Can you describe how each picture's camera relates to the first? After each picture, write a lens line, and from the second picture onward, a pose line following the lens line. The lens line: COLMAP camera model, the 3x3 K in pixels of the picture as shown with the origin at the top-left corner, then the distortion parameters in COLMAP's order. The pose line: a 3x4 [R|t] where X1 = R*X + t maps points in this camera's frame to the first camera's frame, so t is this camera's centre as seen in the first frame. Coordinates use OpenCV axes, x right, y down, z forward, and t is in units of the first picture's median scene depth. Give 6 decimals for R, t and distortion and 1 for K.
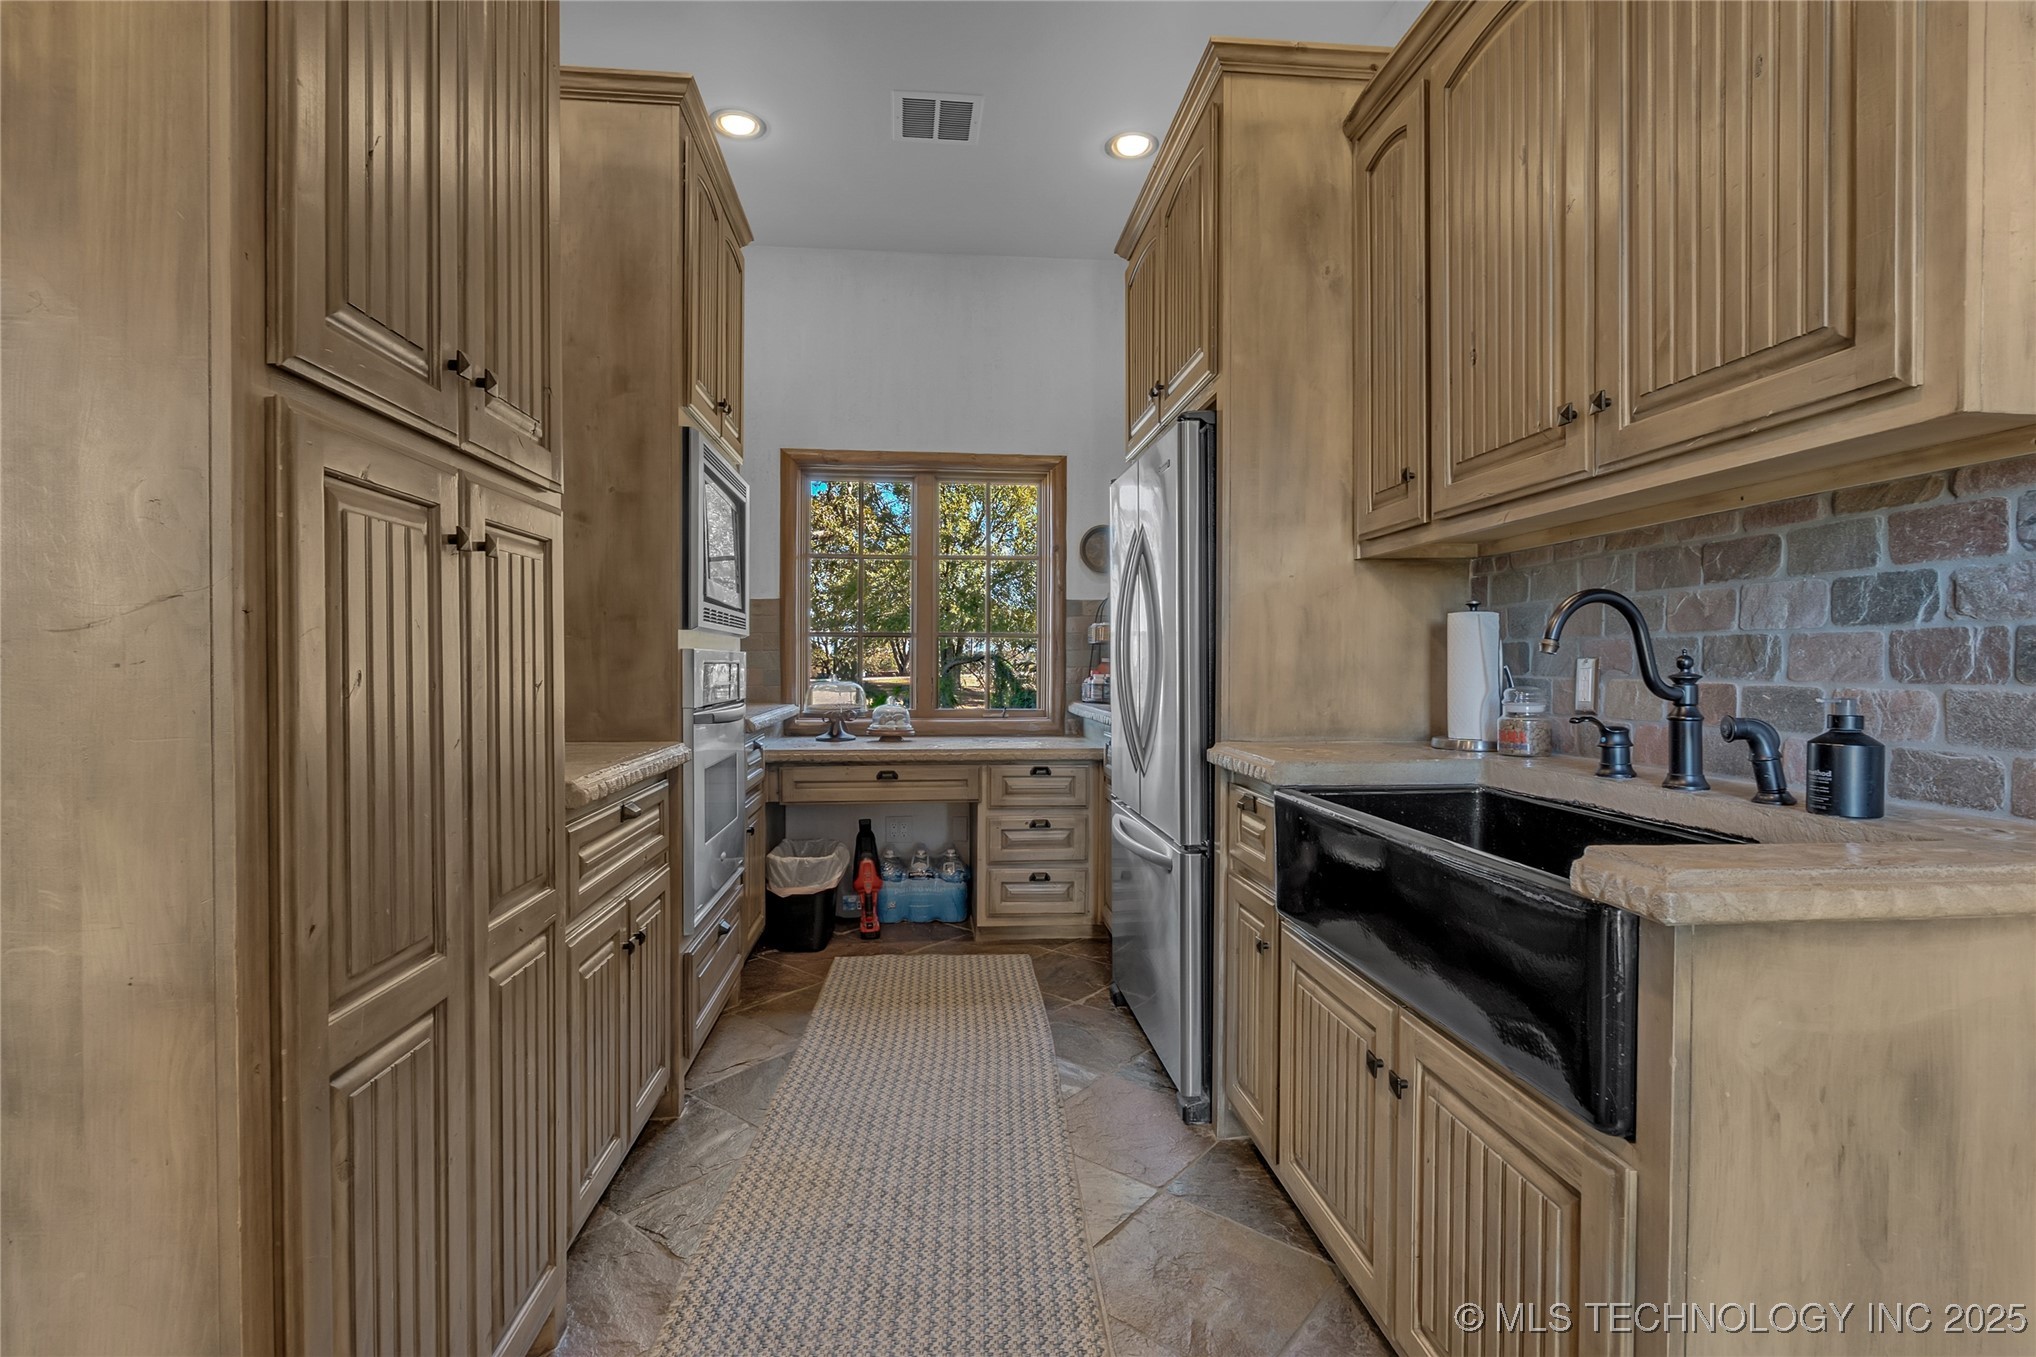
lens RADIAL K [[948.8, 0, 1021.4], [0, 948.8, 677.4], [0, 0, 1]] dist [-0.007542, -0.000689]
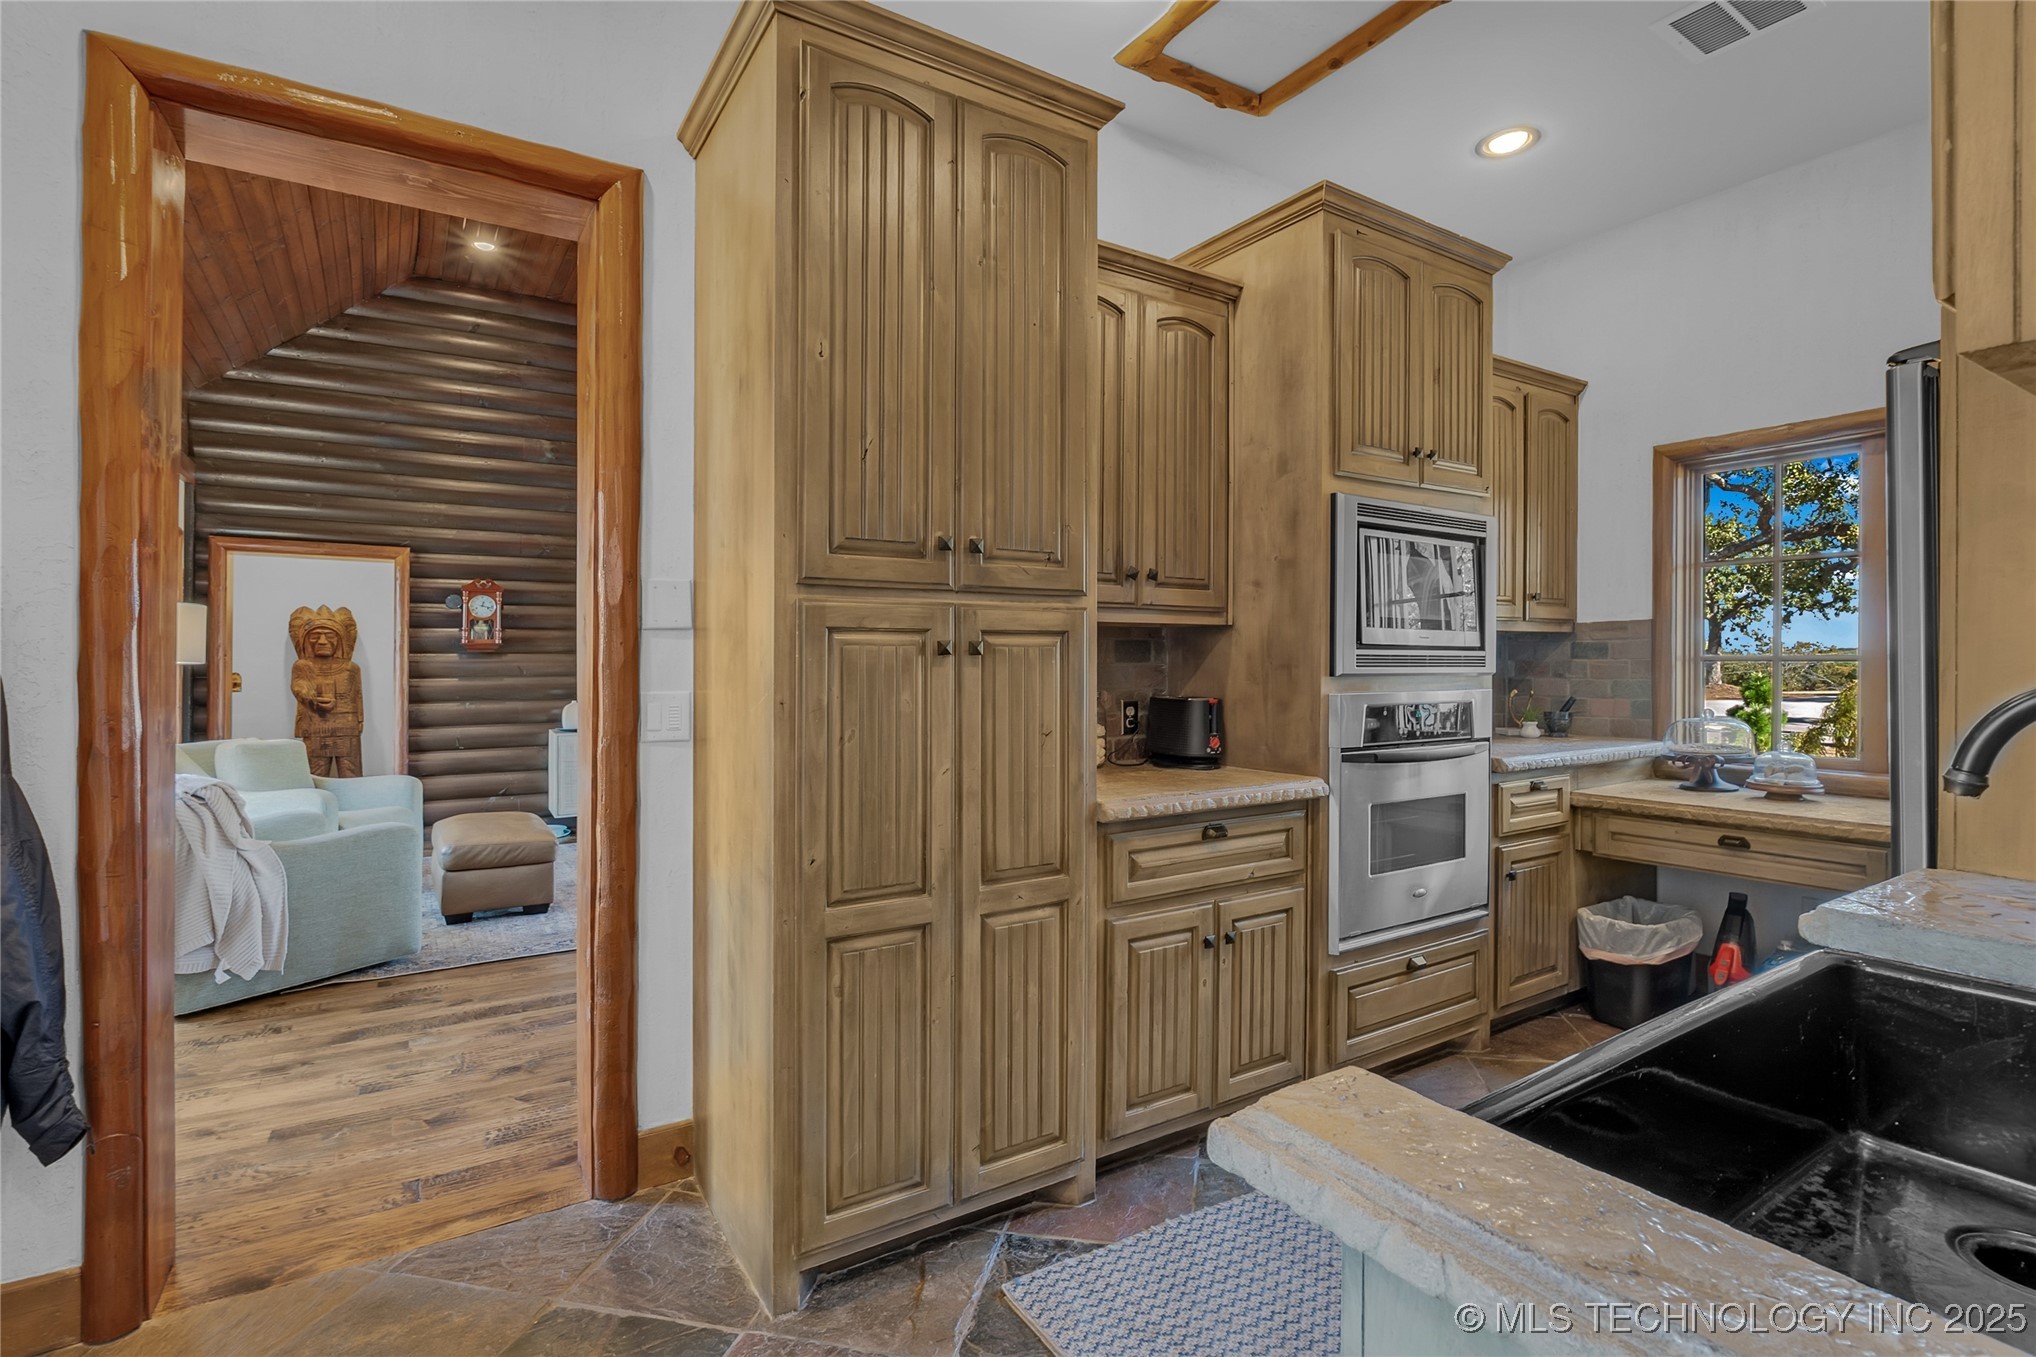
lens RADIAL K [[948.8, 0, 1029.8], [0, 948.8, 669.8], [0, 0, 1]] dist [-0.007542, -0.000689]
pose [[0.462647, 0.001548, -0.886541, 0.296831], [-0.011388, 0.999926, -0.004197, -0.031927], [0.886469, 0.012038, 0.462631, 0.114852]]
